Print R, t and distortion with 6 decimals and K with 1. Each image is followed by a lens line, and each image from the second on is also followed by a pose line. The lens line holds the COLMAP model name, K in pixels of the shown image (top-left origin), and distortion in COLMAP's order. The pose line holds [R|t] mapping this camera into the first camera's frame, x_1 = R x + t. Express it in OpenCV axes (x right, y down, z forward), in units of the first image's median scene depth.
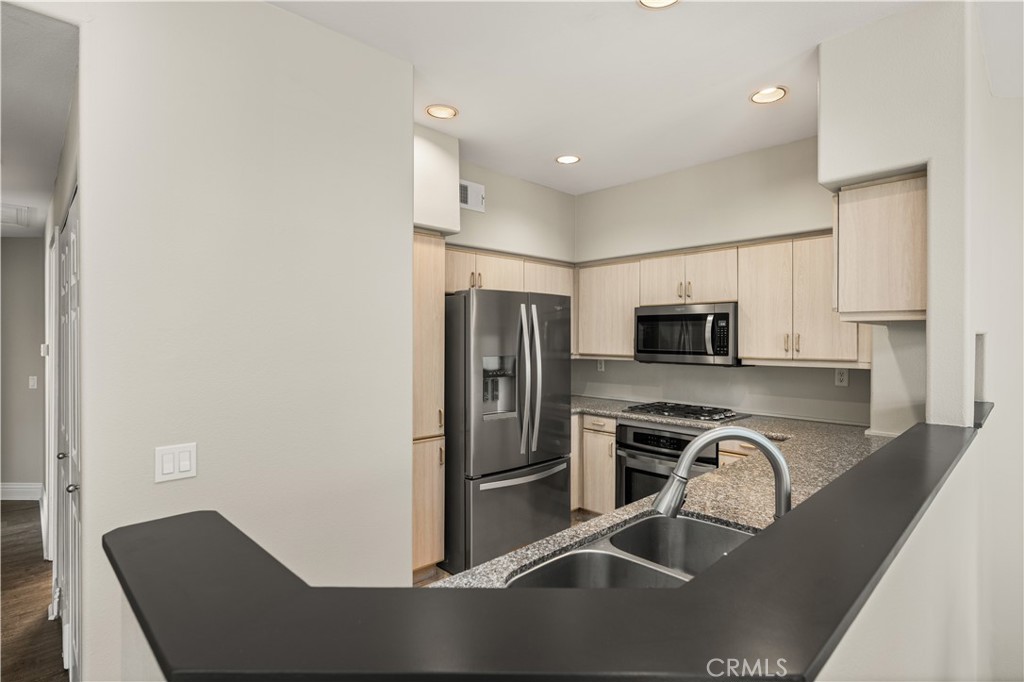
lens RADIAL K [[493.7, 0, 513.8], [0, 493.7, 340.3], [0, 0, 1]] dist [-0.000859, 0.000077]
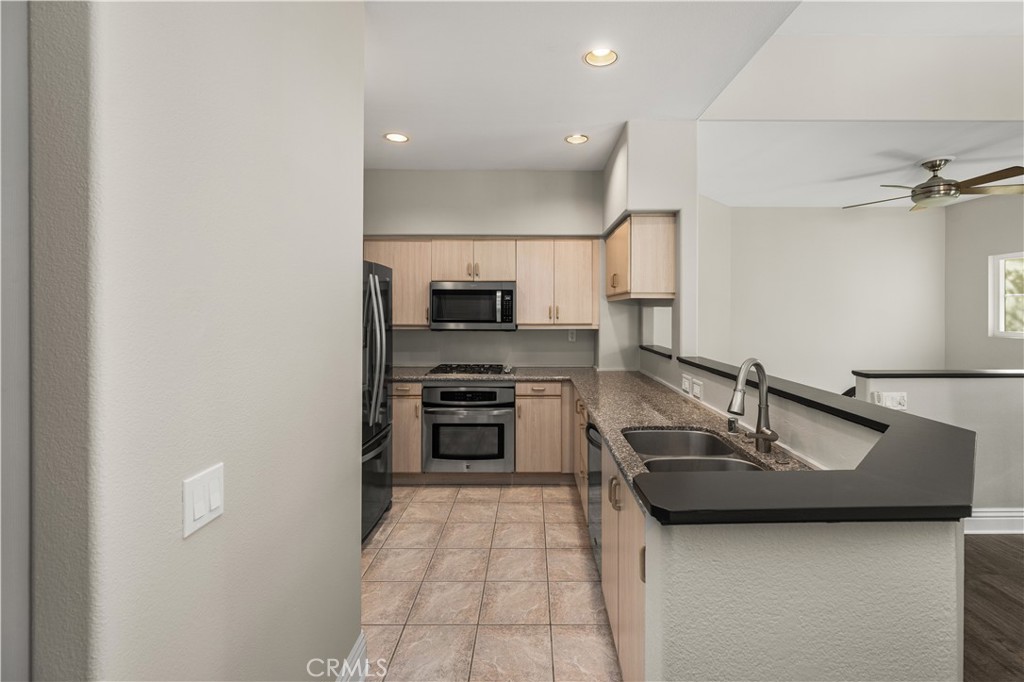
lens RADIAL K [[457.9, 0, 515.1], [0, 457.9, 313.8], [0, 0, 1]] dist [0.000691, -0.000035]
pose [[0.698870, -0.005300, 0.715229, -0.416065], [0.003843, 0.999986, 0.003656, 0.003320], [-0.715238, 0.000194, 0.698881, 0.147772]]
